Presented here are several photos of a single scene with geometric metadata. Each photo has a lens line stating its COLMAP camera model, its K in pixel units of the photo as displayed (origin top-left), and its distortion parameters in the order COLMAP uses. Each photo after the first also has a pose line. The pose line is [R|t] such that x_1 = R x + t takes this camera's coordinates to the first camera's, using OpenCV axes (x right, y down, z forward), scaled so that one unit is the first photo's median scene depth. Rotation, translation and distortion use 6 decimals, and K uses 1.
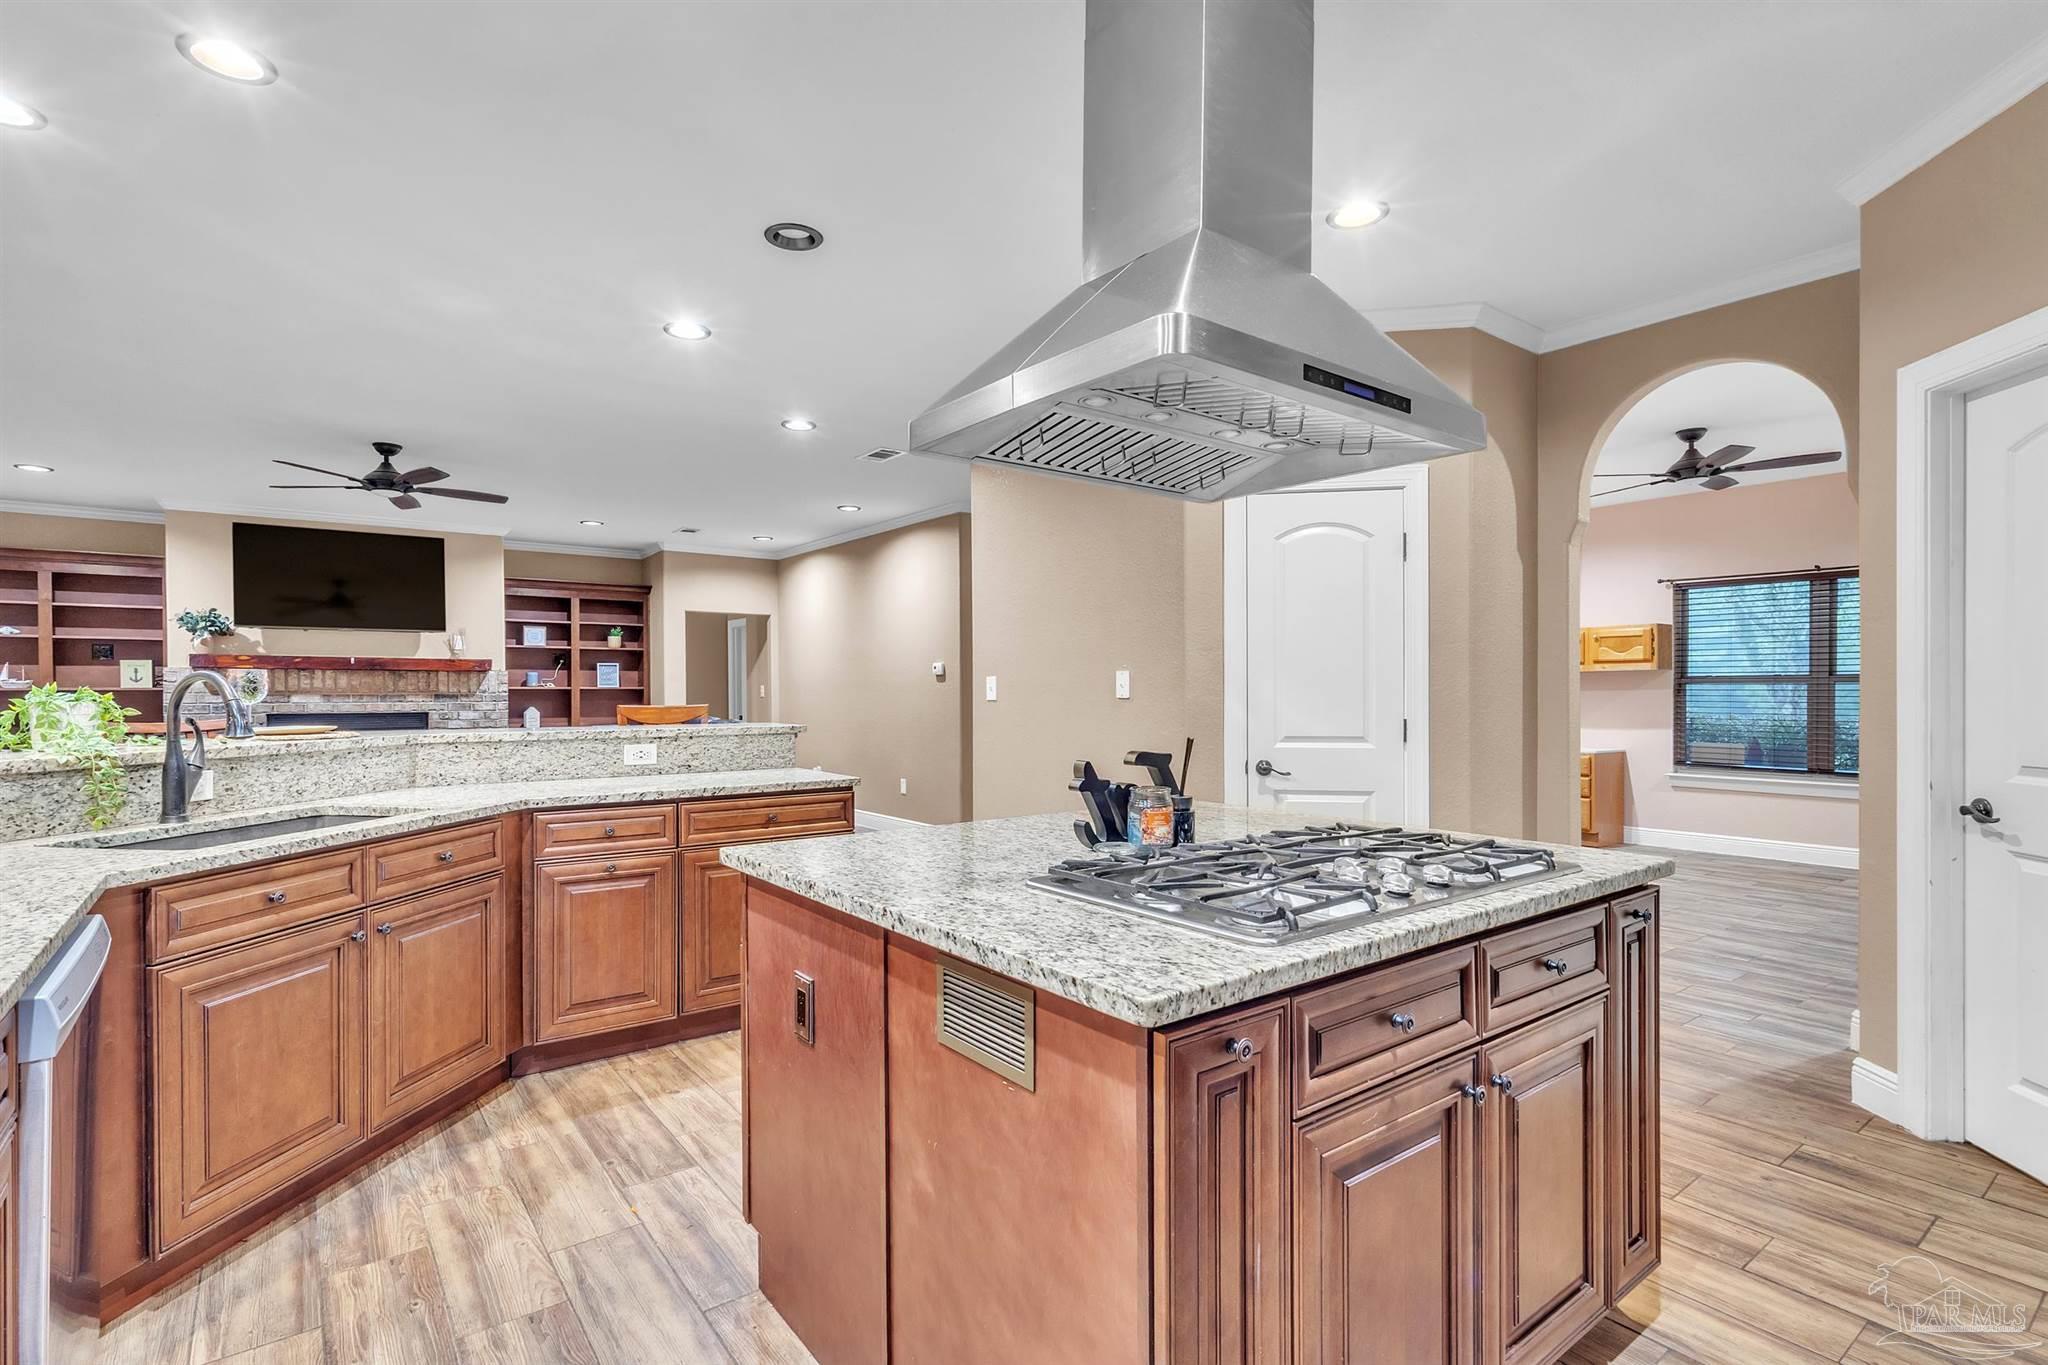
lens RADIAL K [[972.5, 0, 1014.3], [0, 972.5, 693.2], [0, 0, 1]] dist [-0.000949, 0.002020]
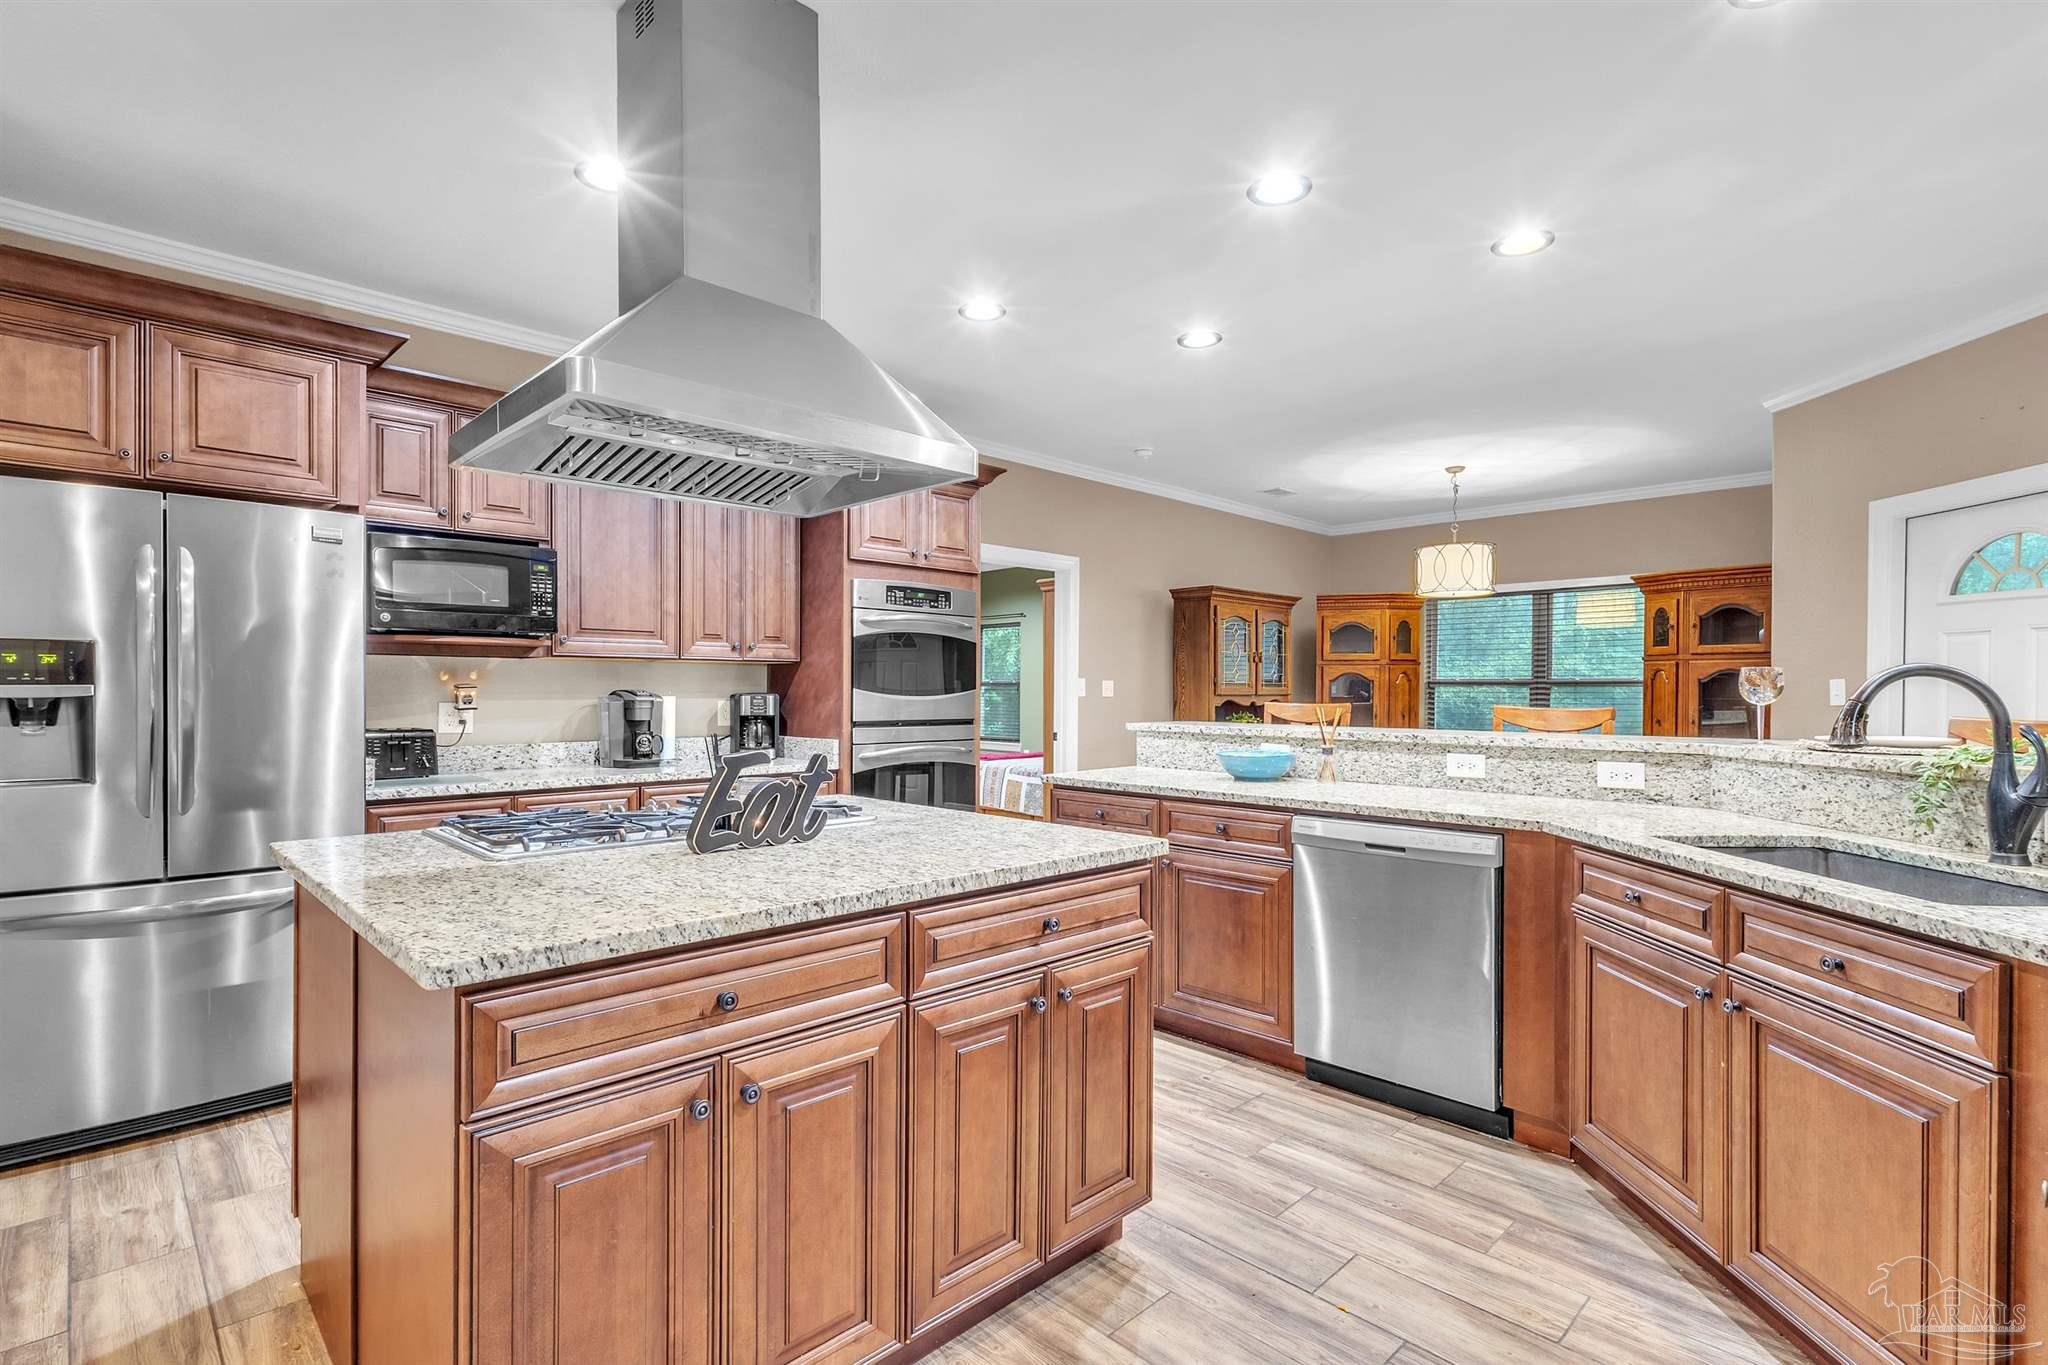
lens RADIAL K [[972.5, 0, 999.0], [0, 972.5, 694.0], [0, 0, 1]] dist [-0.000949, 0.002020]
pose [[-0.993948, -0.002265, -0.109828, -0.001229], [-0.002851, 0.999982, 0.005185, -0.000099], [0.109814, 0.005466, -0.993937, 0.525058]]
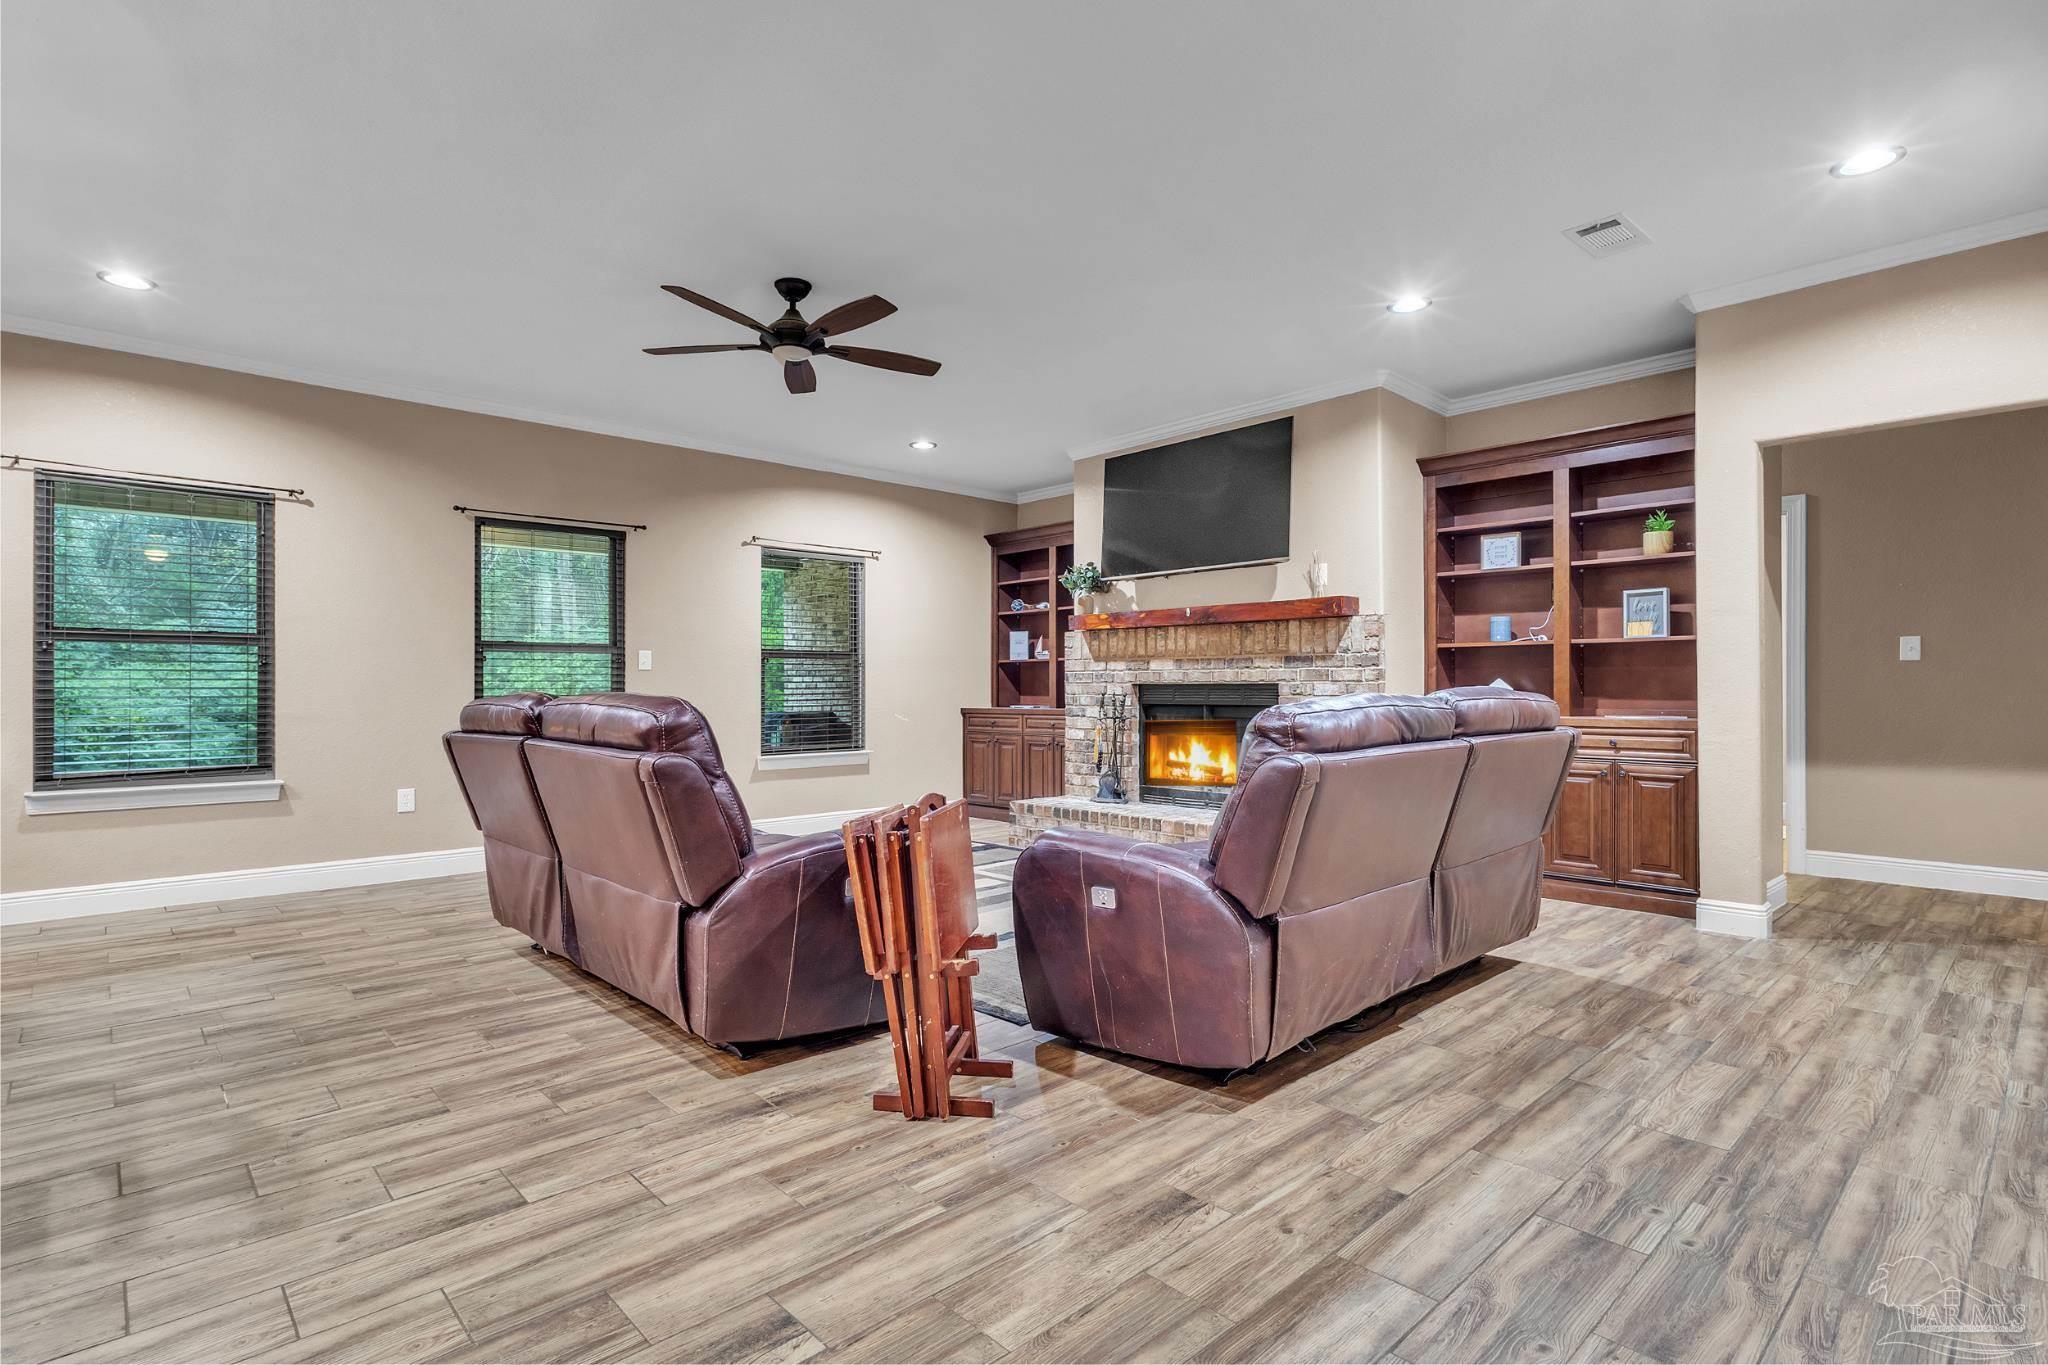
lens RADIAL K [[980.7, 0, 1006.9], [0, 980.7, 683.9], [0, 0, 1]] dist [-0.000288, -0.000259]
pose [[0.096369, -0.000569, -0.995346, 0.052529], [-0.003077, 0.999995, -0.000870, 0.022945], [0.995341, 0.003146, 0.096367, 0.815453]]
